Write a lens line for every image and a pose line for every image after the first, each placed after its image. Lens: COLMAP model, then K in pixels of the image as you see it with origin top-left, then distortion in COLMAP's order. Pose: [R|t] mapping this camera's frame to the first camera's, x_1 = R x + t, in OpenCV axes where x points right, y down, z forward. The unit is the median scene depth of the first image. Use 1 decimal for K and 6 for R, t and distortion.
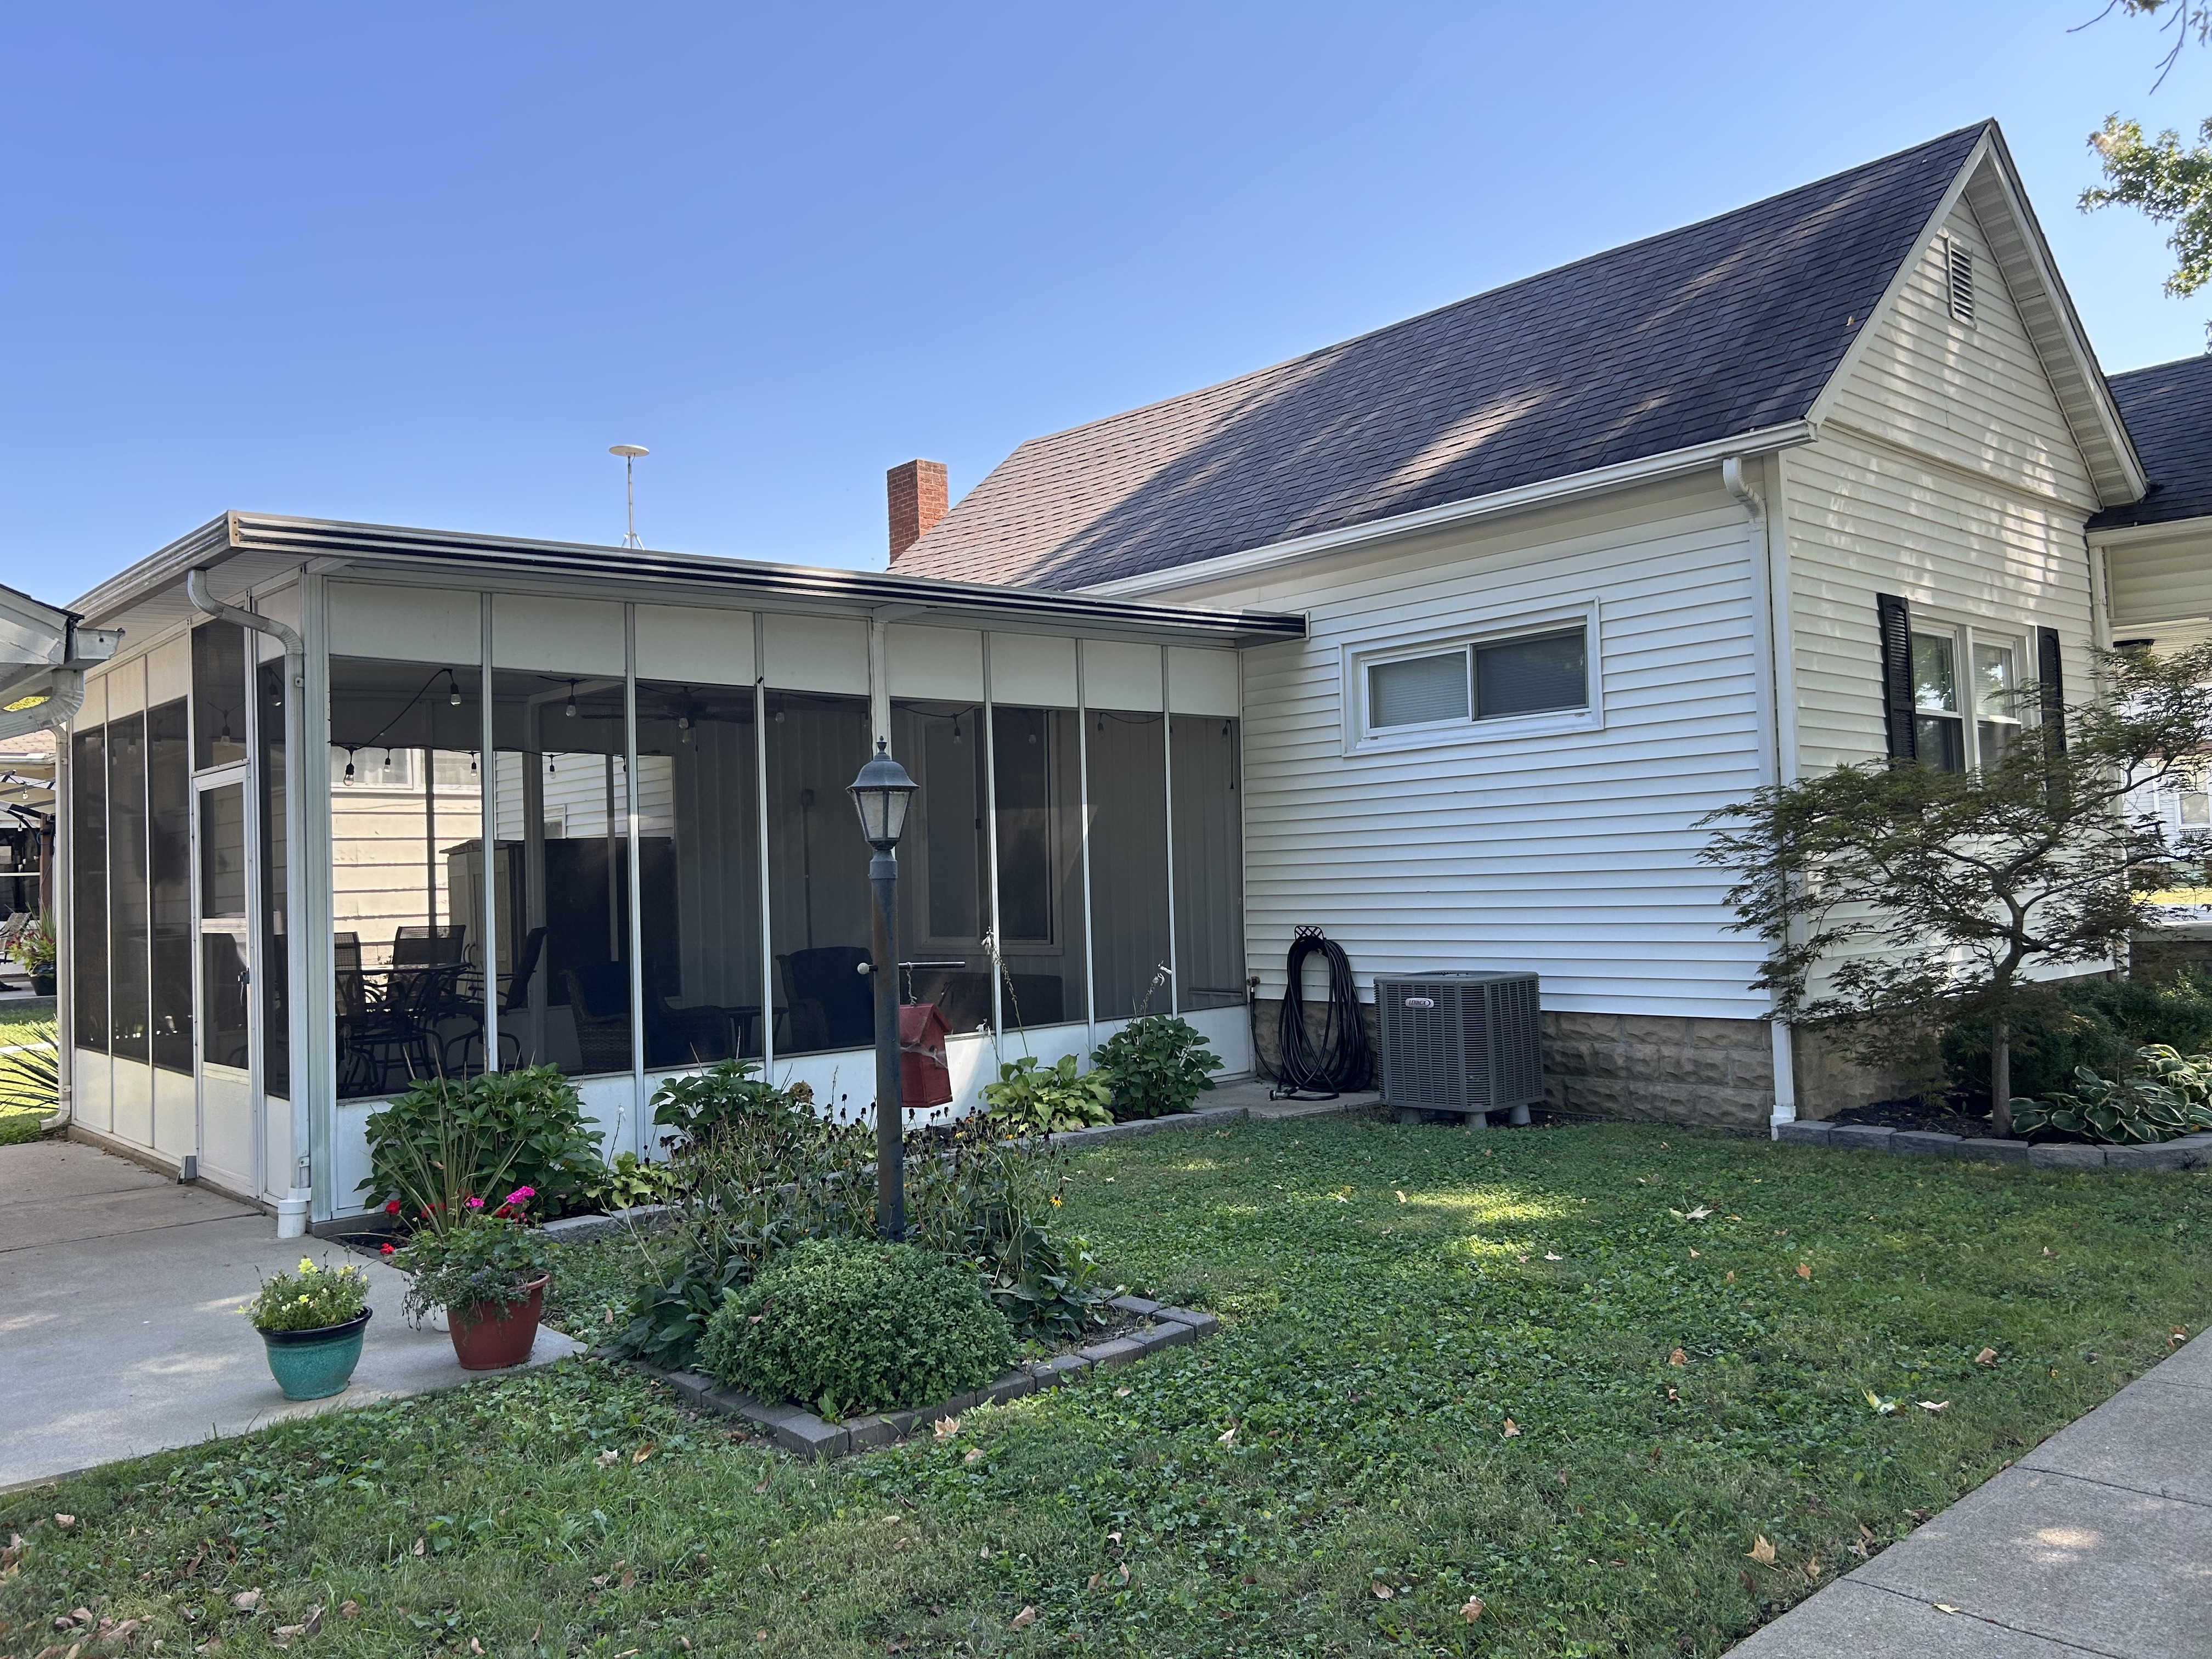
lens RADIAL K [[1670.9, 0, 1106.6], [0, 1670.9, 813.7], [0, 0, 1]] dist [0.045674, -0.067044]
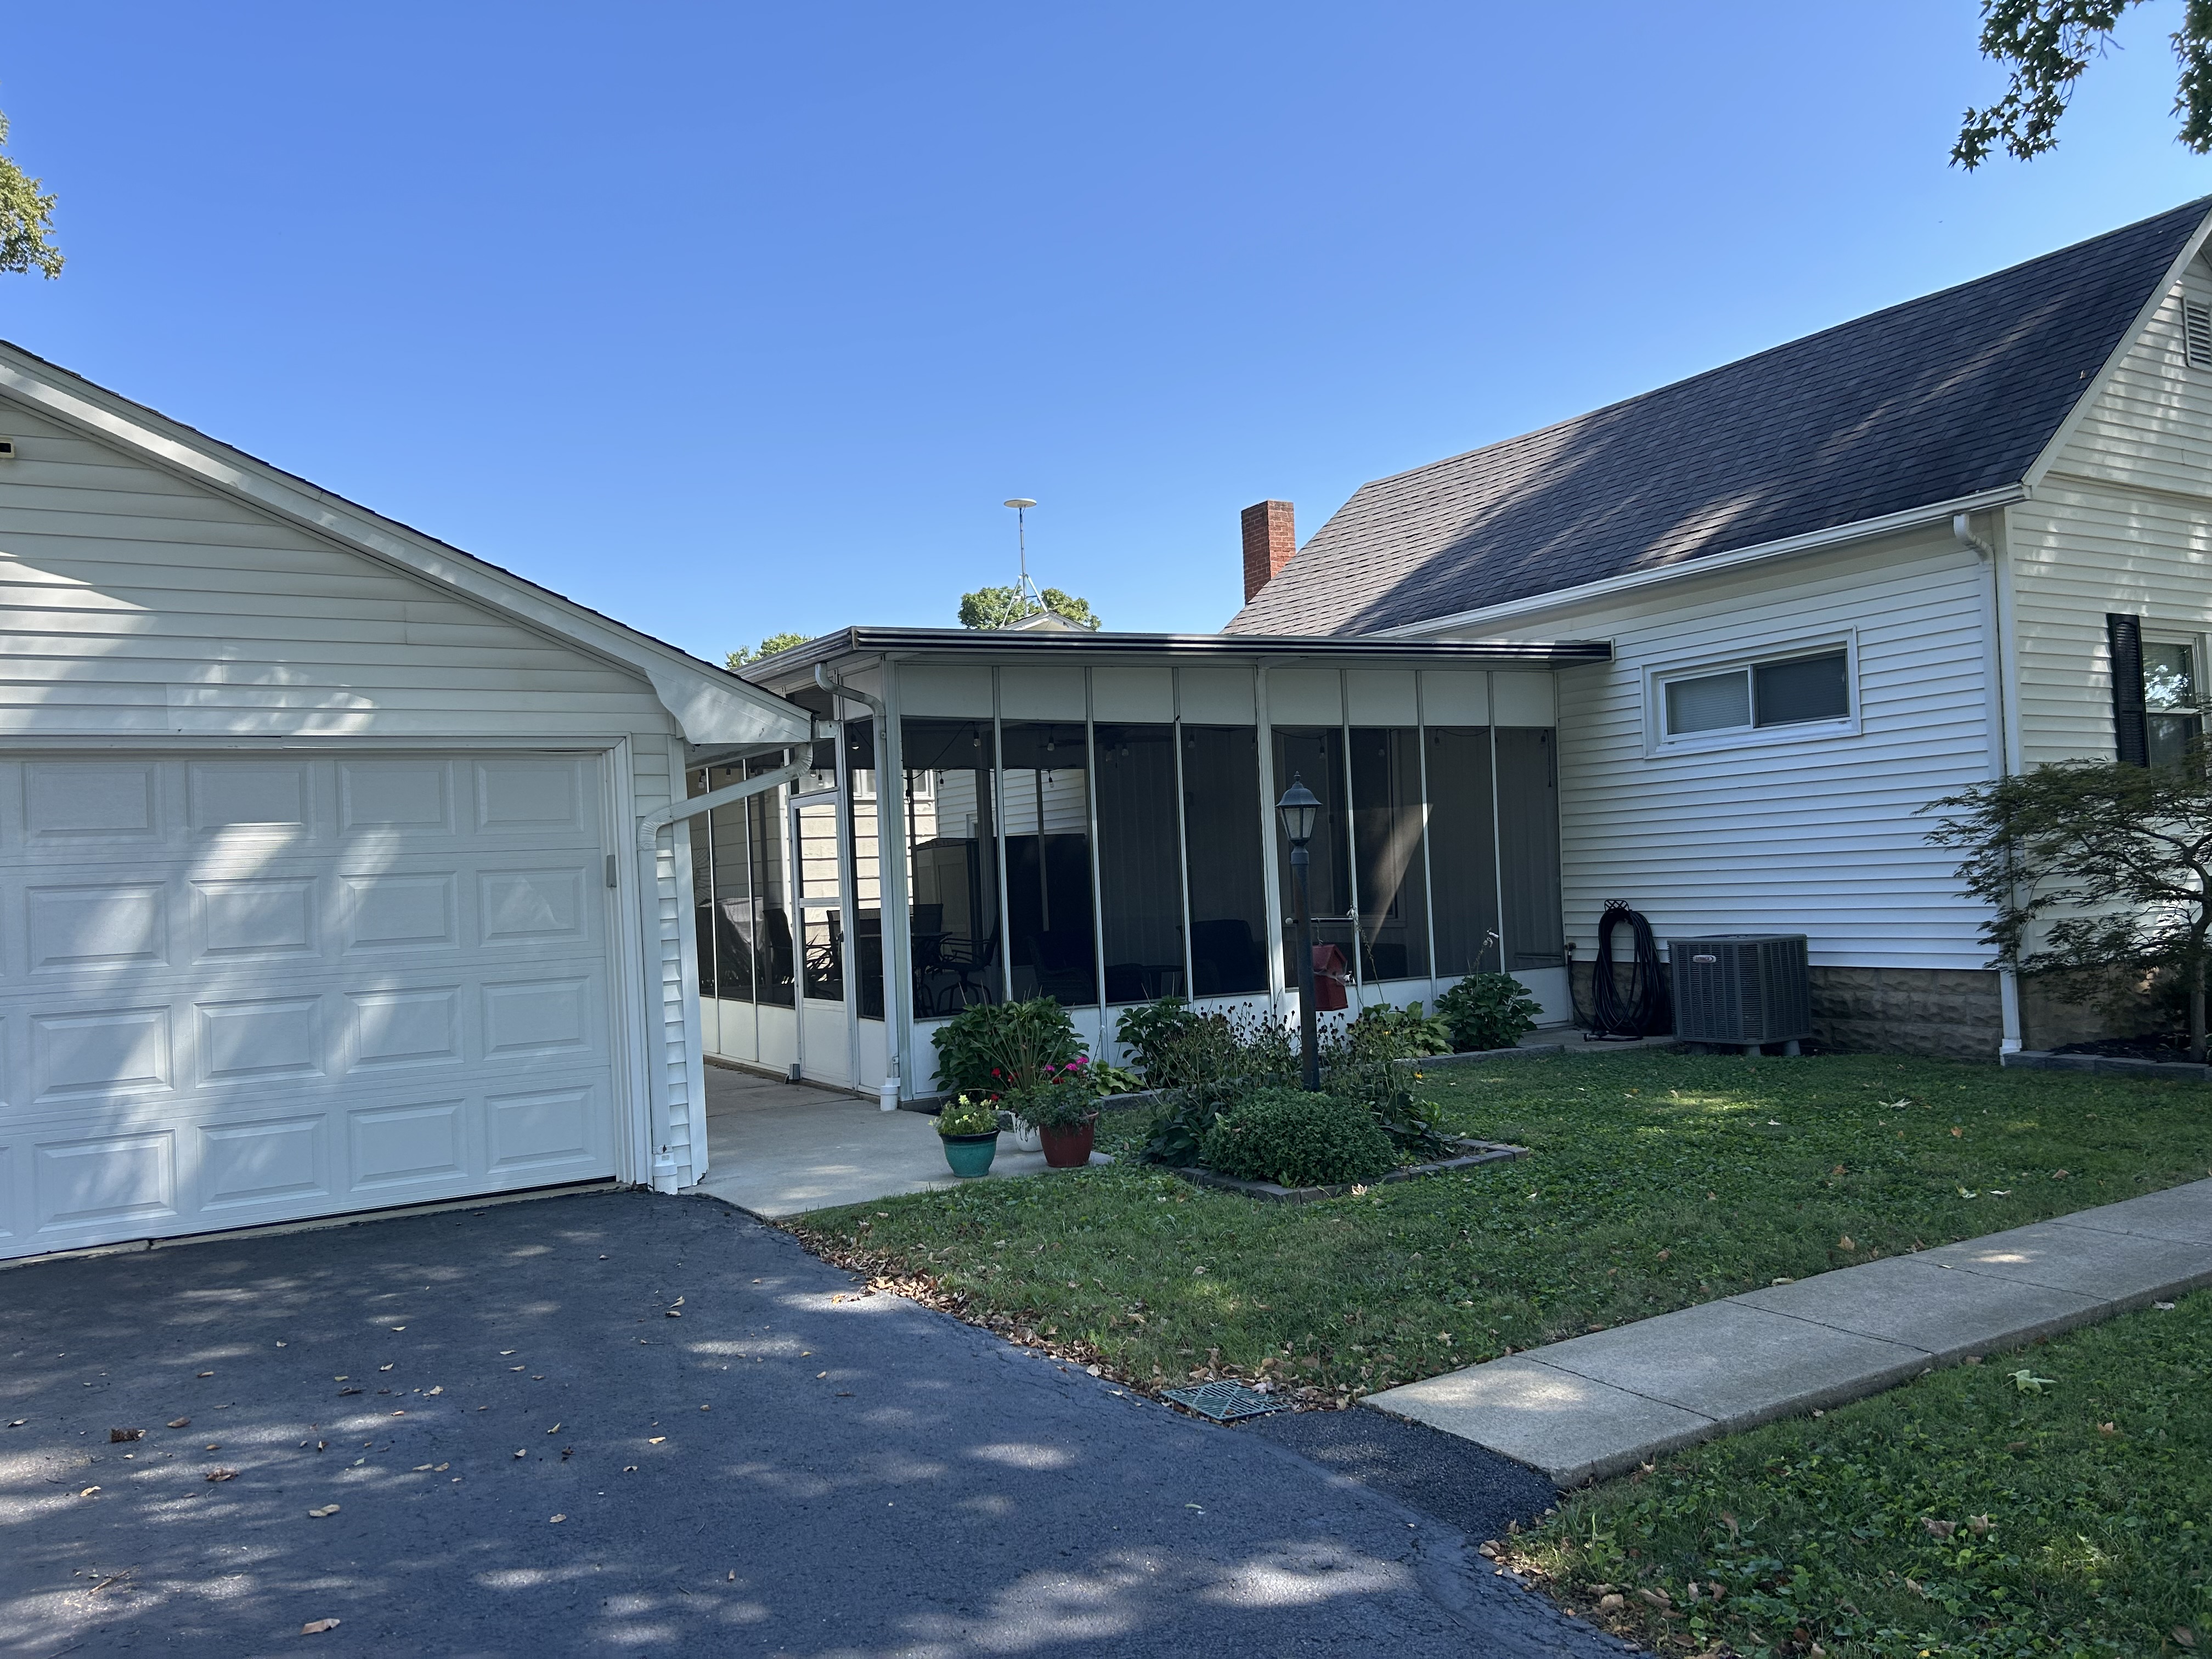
lens RADIAL K [[1670.9, 0, 1092.7], [0, 1670.9, 844.7], [0, 0, 1]] dist [0.045674, -0.067044]
pose [[0.979449, -0.014933, -0.201138, -0.006482], [0.020243, 0.999498, 0.024370, -0.011851], [0.200673, -0.027941, 0.979260, -0.321802]]
